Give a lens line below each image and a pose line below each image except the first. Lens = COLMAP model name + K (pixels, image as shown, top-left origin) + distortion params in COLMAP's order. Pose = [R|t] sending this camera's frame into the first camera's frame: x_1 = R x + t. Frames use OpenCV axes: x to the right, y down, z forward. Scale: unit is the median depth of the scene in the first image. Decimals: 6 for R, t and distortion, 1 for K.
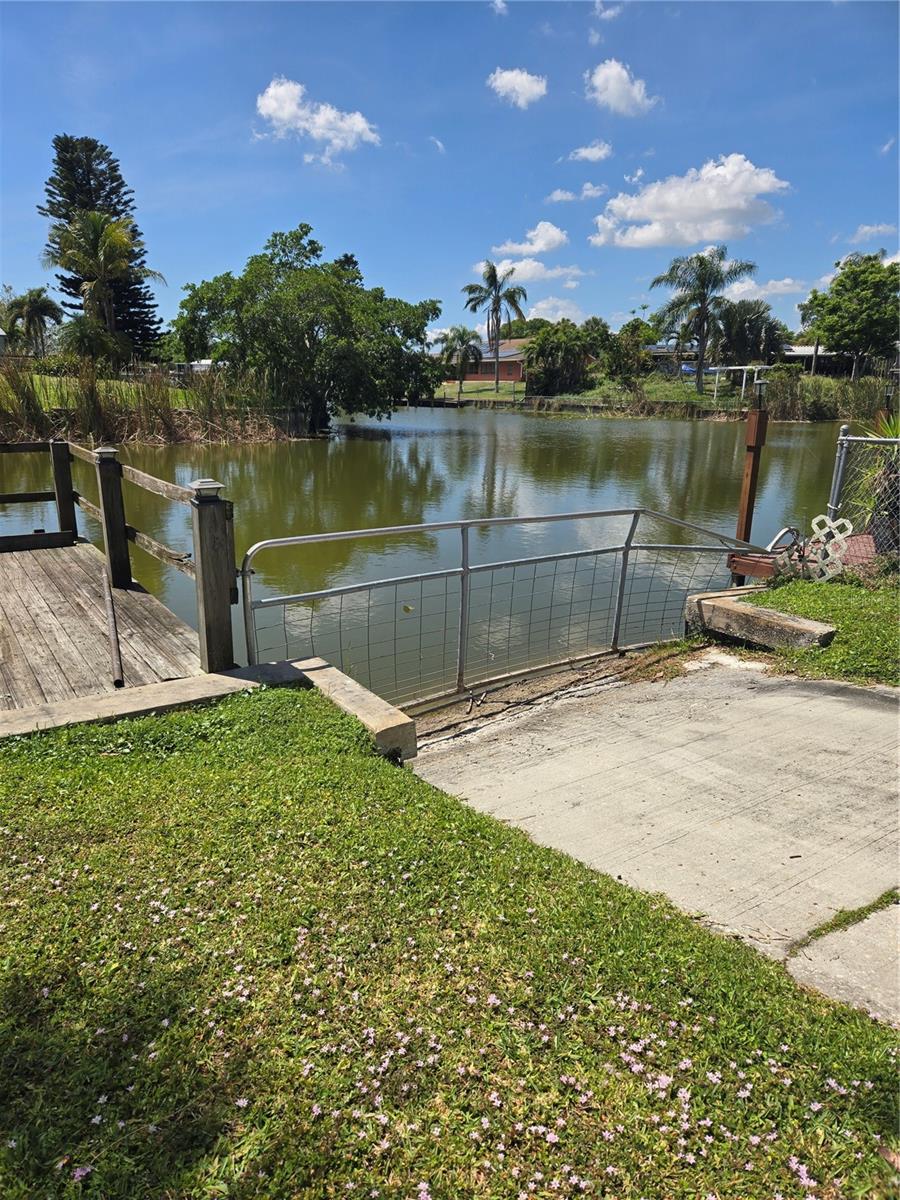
lens RADIAL K [[799.3, 0, 448.2], [0, 799.3, 597.4], [0, 0, 1]] dist [0.076501, -0.061816]
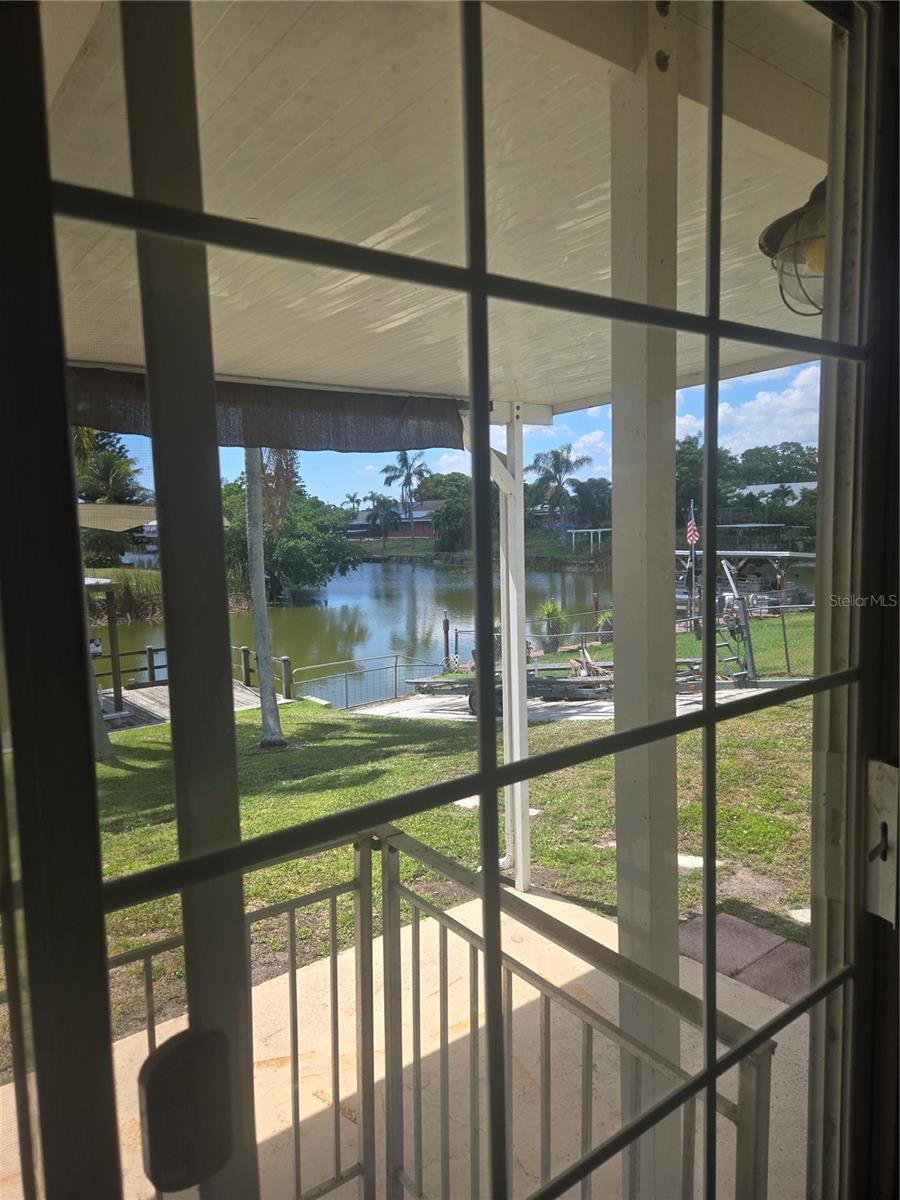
lens RADIAL K [[799.3, 0, 439.8], [0, 799.3, 610.3], [0, 0, 1]] dist [0.076501, -0.061816]
pose [[0.996587, -0.049580, 0.065999, 0.021896], [0.058692, 0.987810, -0.144176, 0.022432], [-0.058047, 0.147558, 0.987349, -0.267584]]
